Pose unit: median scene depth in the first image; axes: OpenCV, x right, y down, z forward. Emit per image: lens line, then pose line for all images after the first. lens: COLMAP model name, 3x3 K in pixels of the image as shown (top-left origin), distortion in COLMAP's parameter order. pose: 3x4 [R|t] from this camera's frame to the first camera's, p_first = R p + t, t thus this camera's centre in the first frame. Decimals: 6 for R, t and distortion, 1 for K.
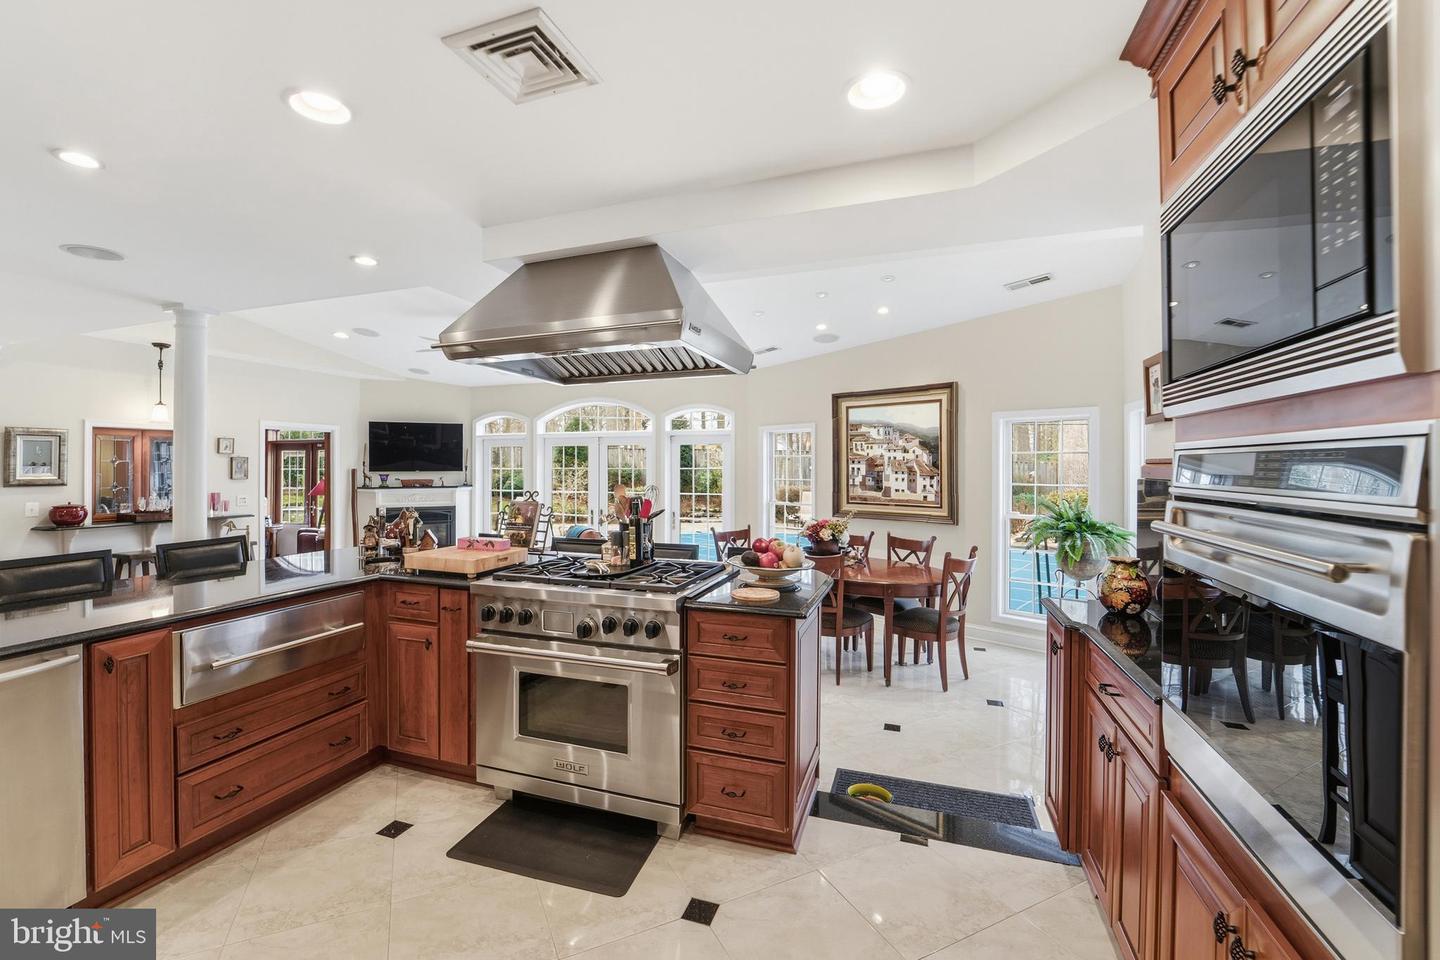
lens RADIAL K [[592.1, 0, 718.6], [0, 592.1, 470.6], [0, 0, 1]] dist [-0.021988, 0.000314]
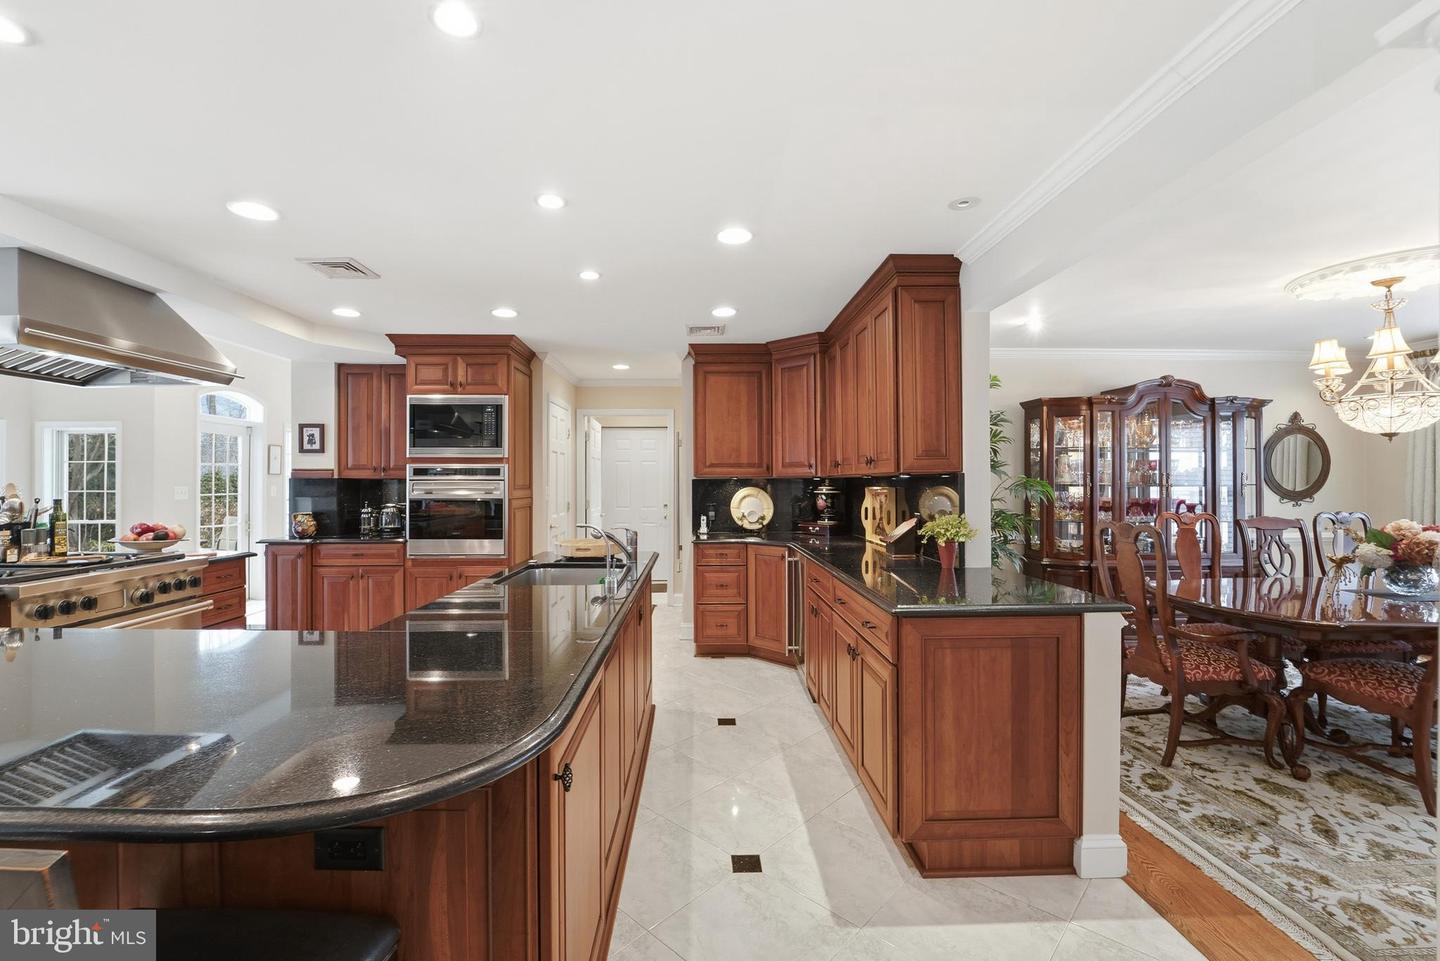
lens RADIAL K [[592.1, 0, 717.6], [0, 592.1, 477.0], [0, 0, 1]] dist [-0.021988, 0.000314]
pose [[-0.330091, 0.008885, 0.943907, -0.650597], [0.007739, 0.999948, -0.006706, 0.012675], [-0.943918, 0.005092, -0.330142, 0.098069]]
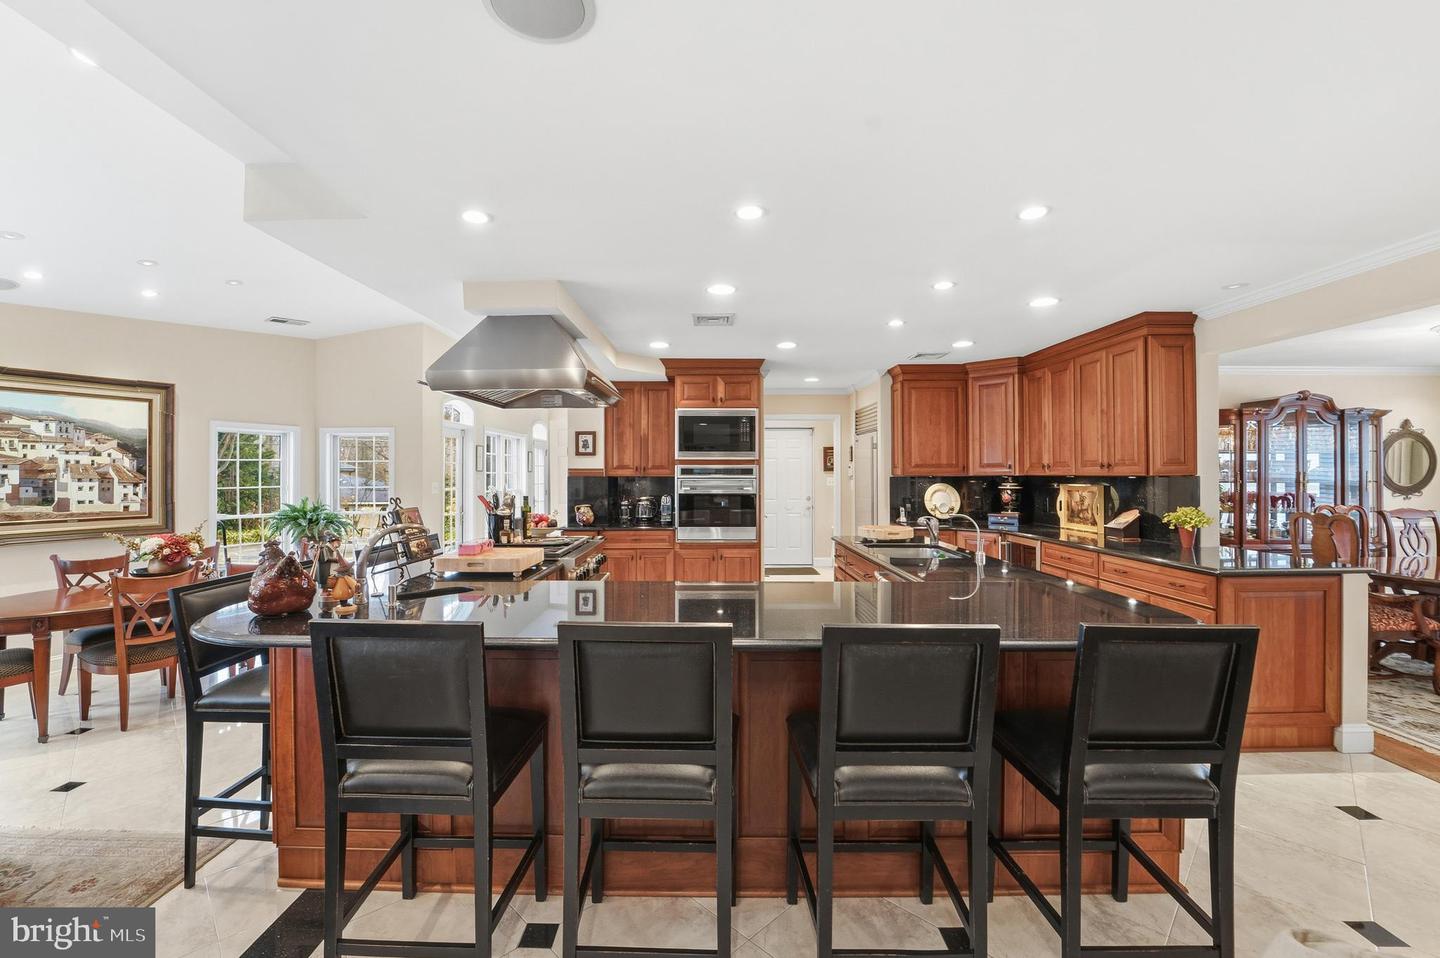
lens RADIAL K [[598.9, 0, 689.8], [0, 598.9, 471.7], [0, 0, 1]] dist [-0.027702, 0.003248]
pose [[-0.298028, 0.001053, 0.954557, -0.703840], [0.008881, 0.999959, 0.001670, -0.001863], [-0.954516, 0.008976, -0.298025, 0.443623]]
